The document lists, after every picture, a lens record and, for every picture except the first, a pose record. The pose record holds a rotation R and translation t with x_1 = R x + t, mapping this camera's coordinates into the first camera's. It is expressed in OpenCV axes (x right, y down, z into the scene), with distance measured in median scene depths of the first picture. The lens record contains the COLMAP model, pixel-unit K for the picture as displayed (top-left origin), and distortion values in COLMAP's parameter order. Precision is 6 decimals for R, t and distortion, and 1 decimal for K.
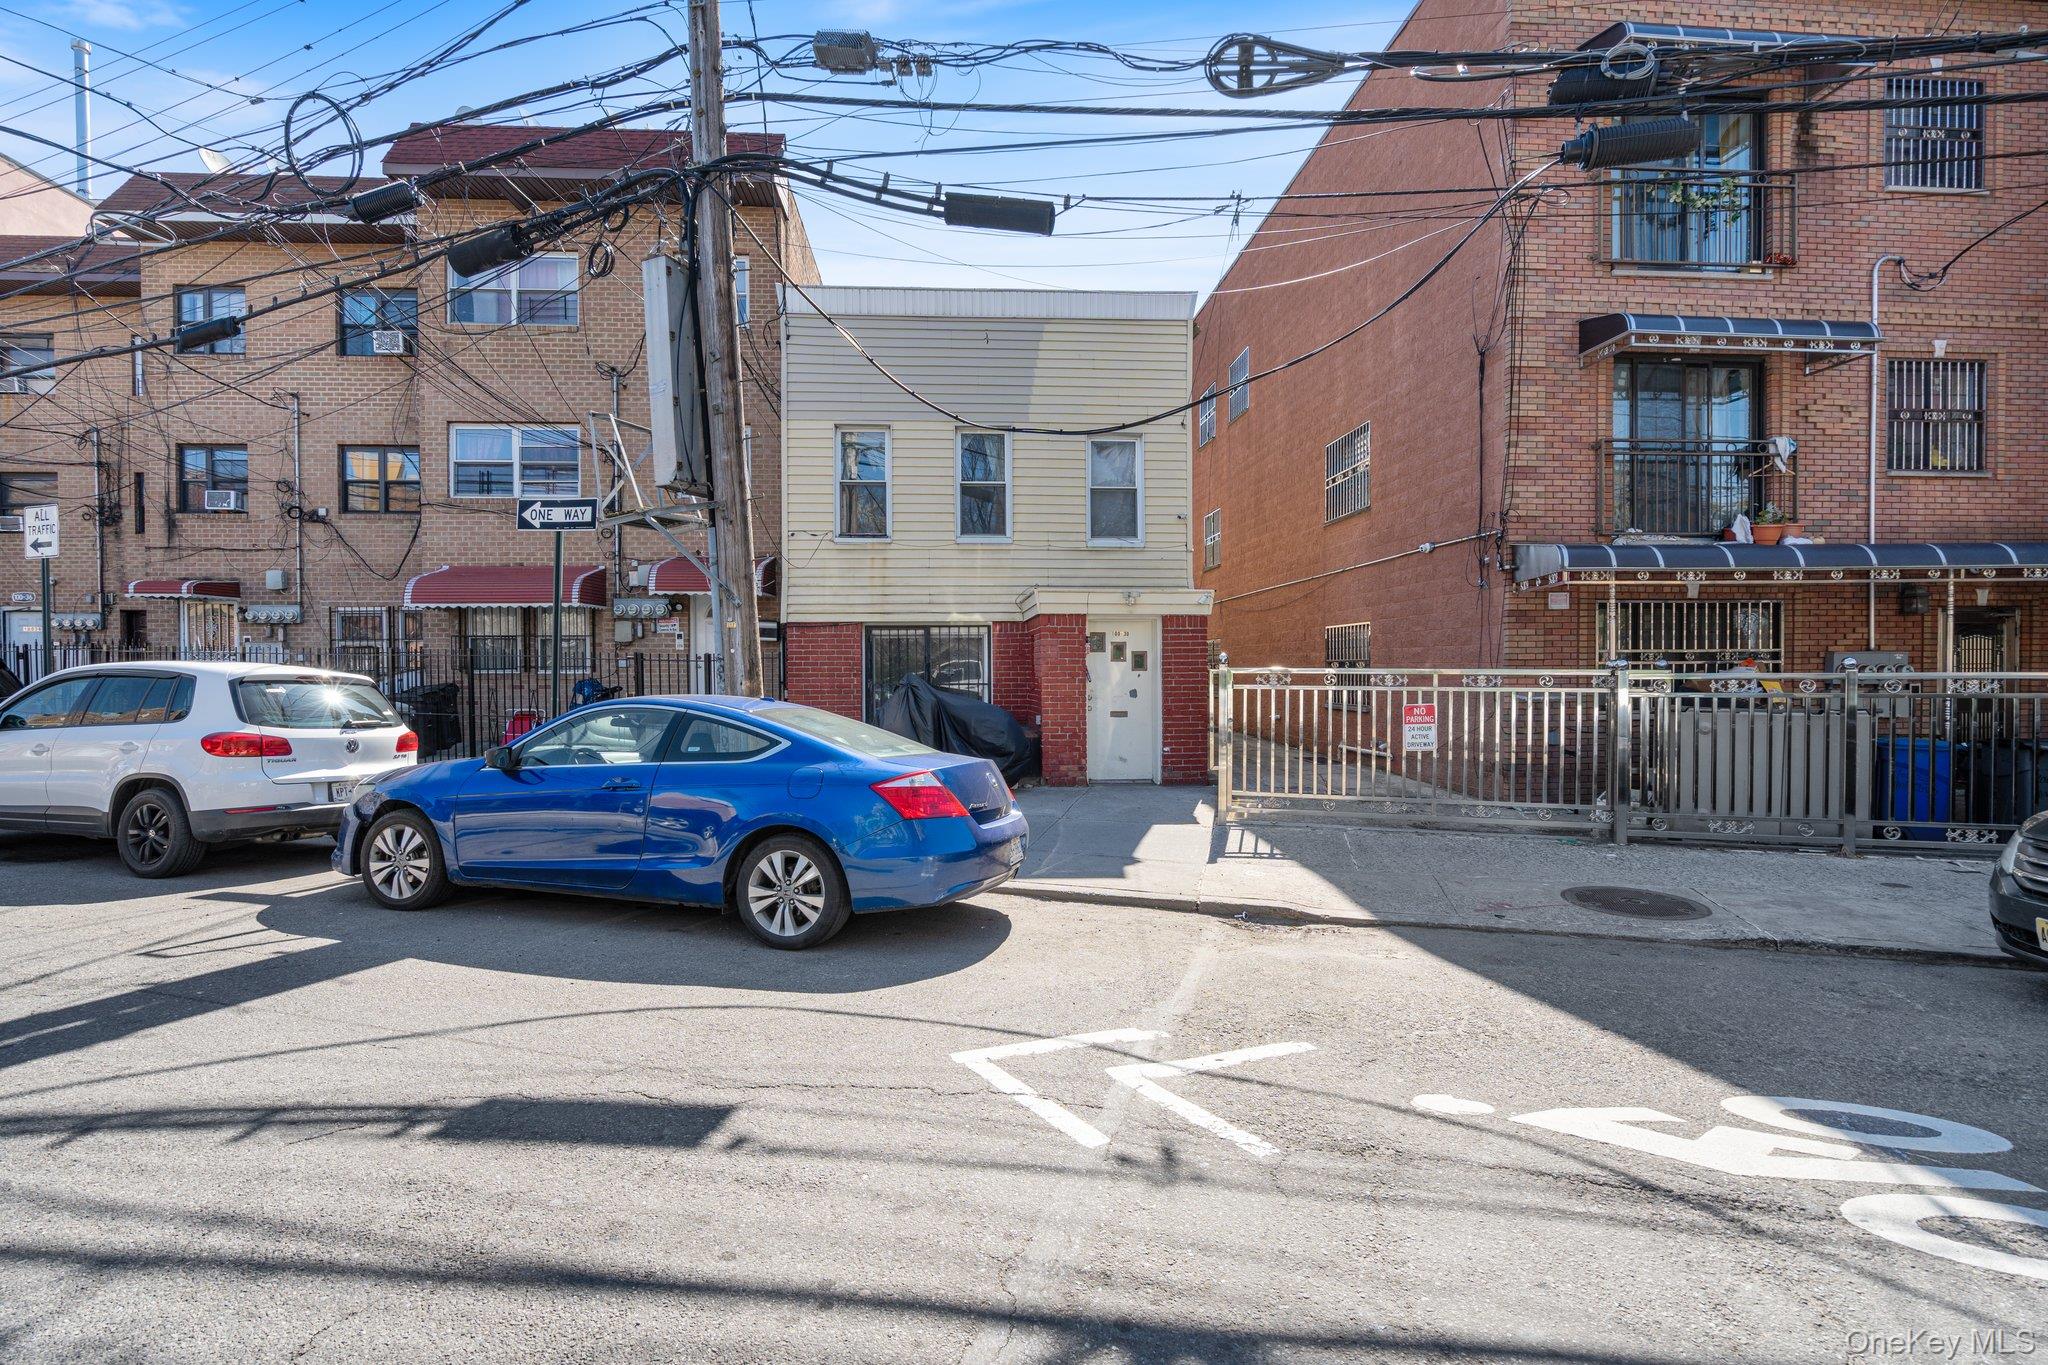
lens RADIAL K [[929.6, 0, 1022.0], [0, 929.6, 682.6], [0, 0, 1]] dist [-0.005725, 0.001872]
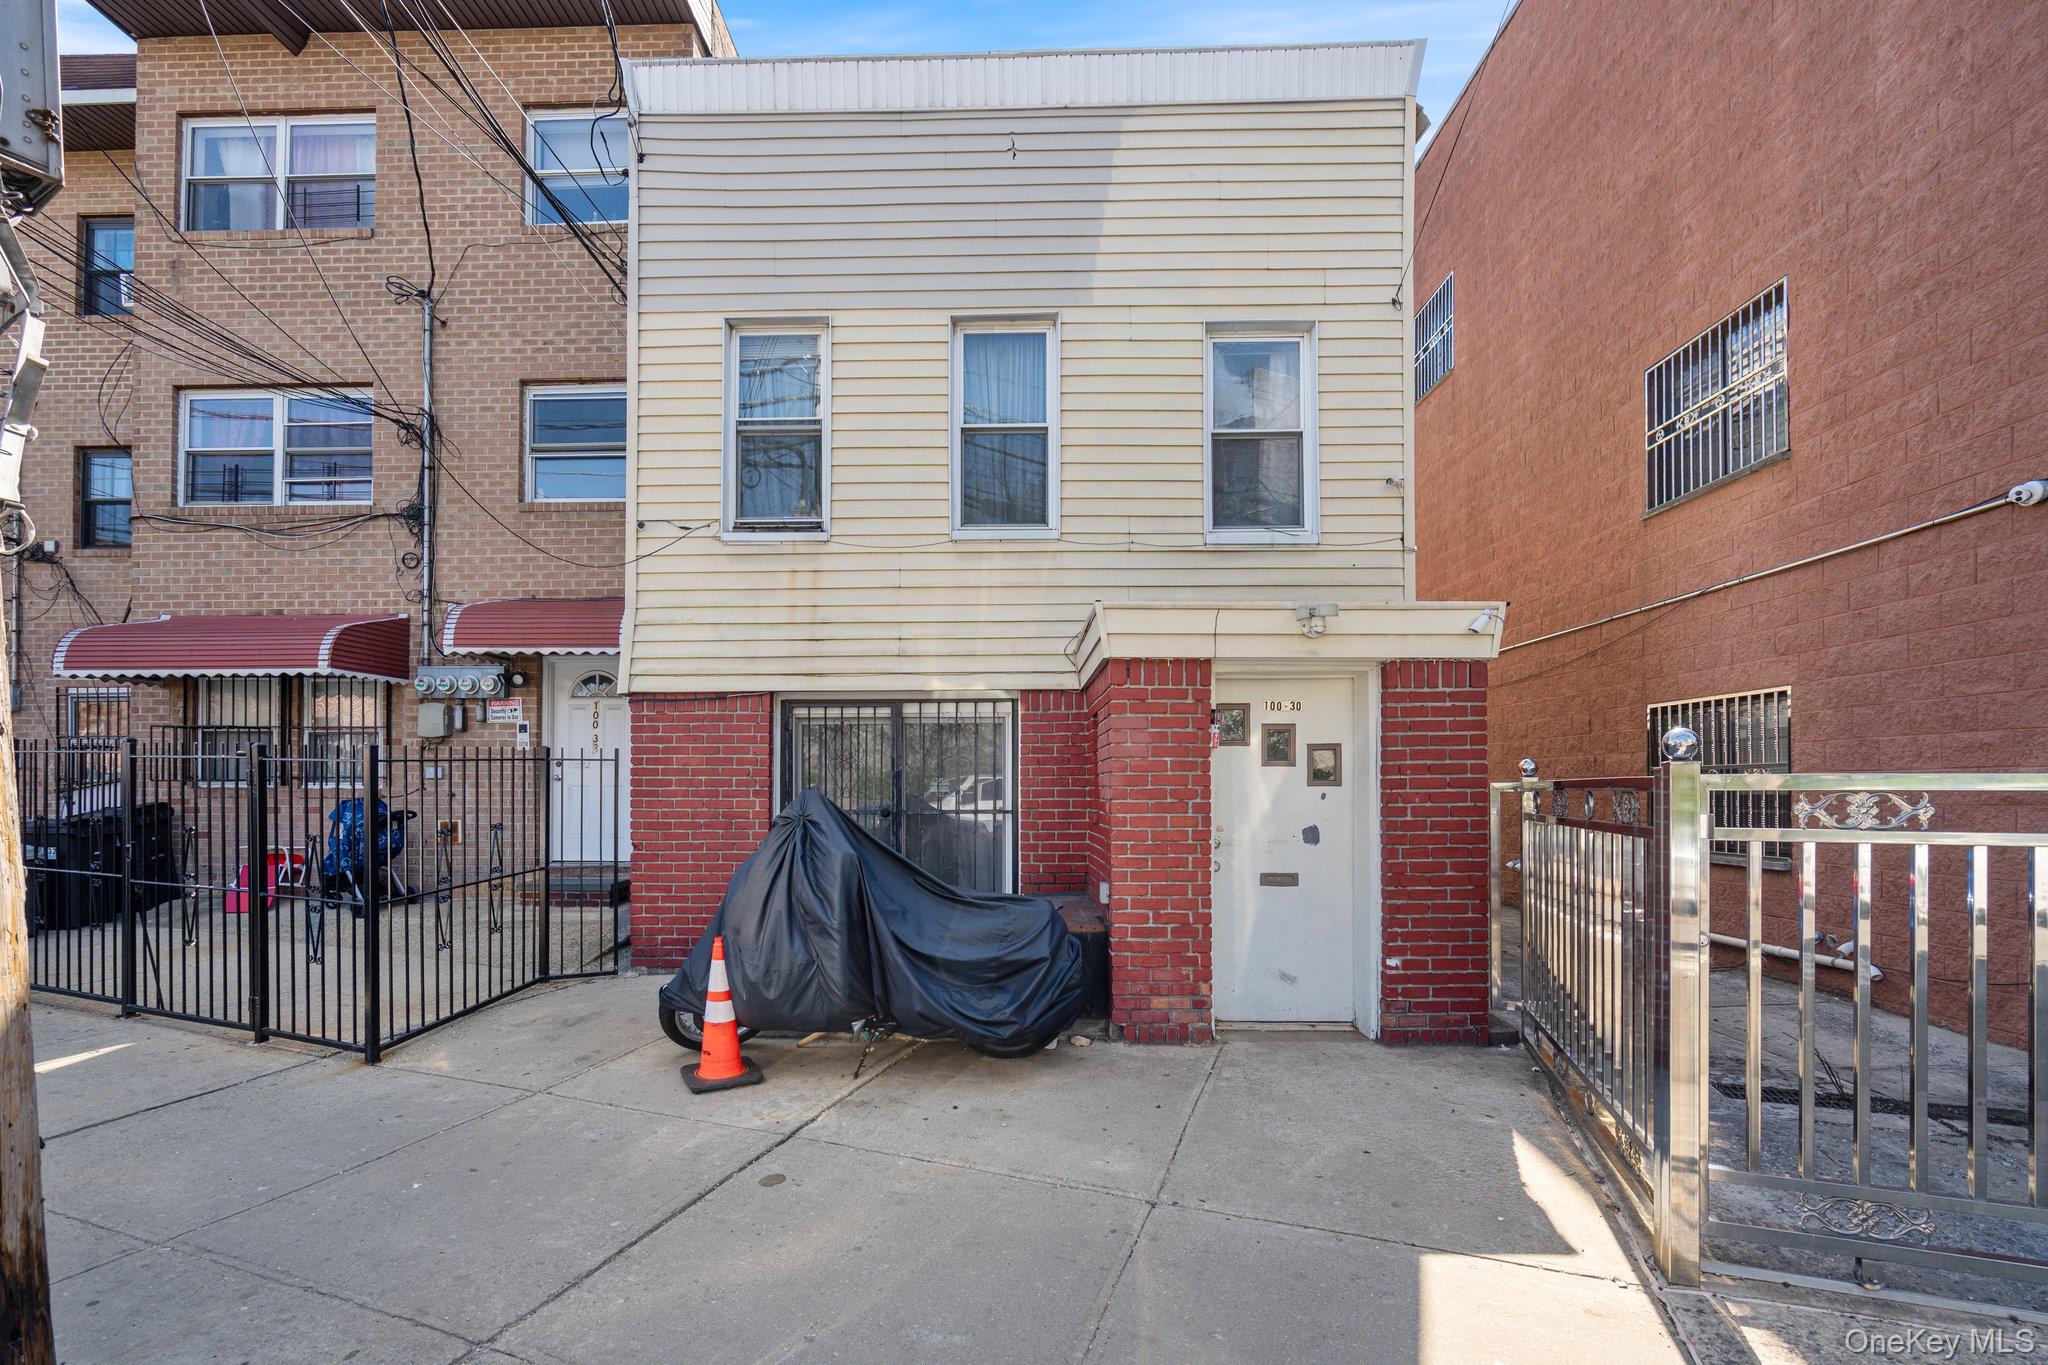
lens RADIAL K [[929.6, 0, 1073.0], [0, 929.6, 782.3], [0, 0, 1]] dist [-0.005725, 0.001872]
pose [[0.999218, 0.004102, -0.039328, 0.017949], [-0.004949, 0.999758, -0.021444, -0.003711], [0.039231, 0.021622, 0.998996, 0.486375]]
